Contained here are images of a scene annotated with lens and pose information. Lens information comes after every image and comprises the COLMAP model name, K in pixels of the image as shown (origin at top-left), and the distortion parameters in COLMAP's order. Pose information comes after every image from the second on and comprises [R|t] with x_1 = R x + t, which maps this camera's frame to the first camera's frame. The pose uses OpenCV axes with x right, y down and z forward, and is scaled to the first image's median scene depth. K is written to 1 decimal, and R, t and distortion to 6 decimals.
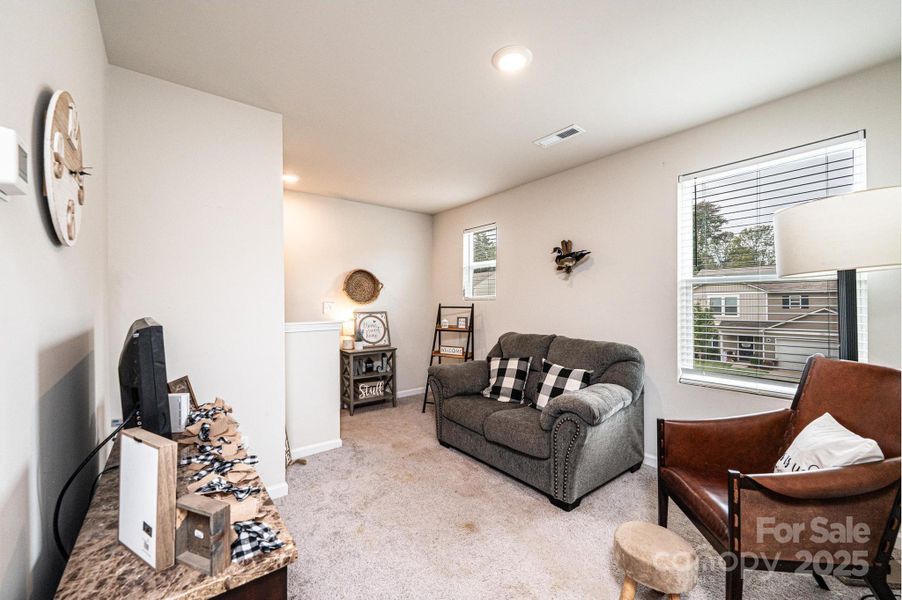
lens RADIAL K [[367.6, 0, 447.6], [0, 367.6, 301.1], [0, 0, 1]] dist [0.004080, -0.000083]
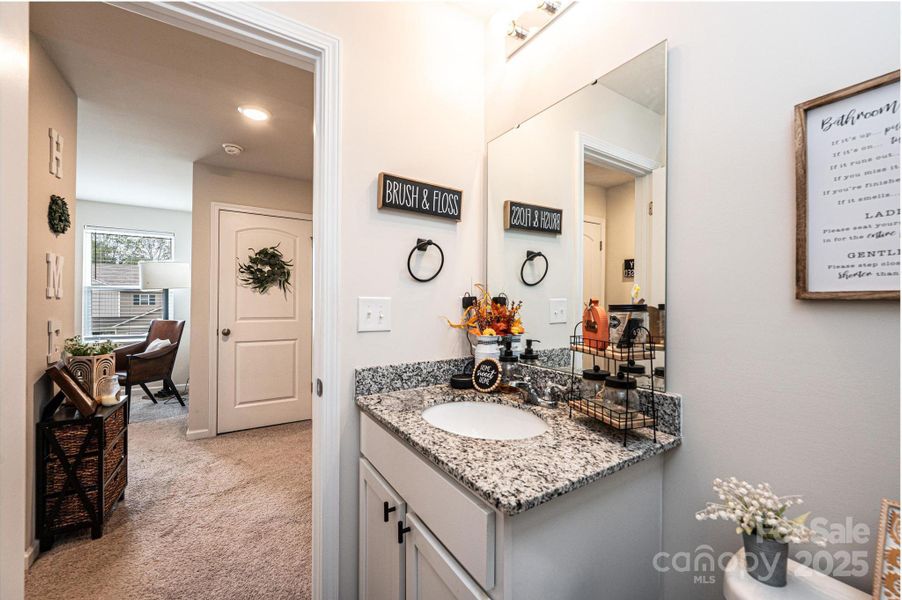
lens RADIAL K [[367.6, 0, 451.3], [0, 367.6, 298.0], [0, 0, 1]] dist [0.004080, -0.000083]
pose [[0.119461, 0.005931, 0.992821, -1.023185], [-0.007163, 0.999961, -0.005111, -0.007956], [-0.992813, -0.006501, 0.119499, -1.059644]]
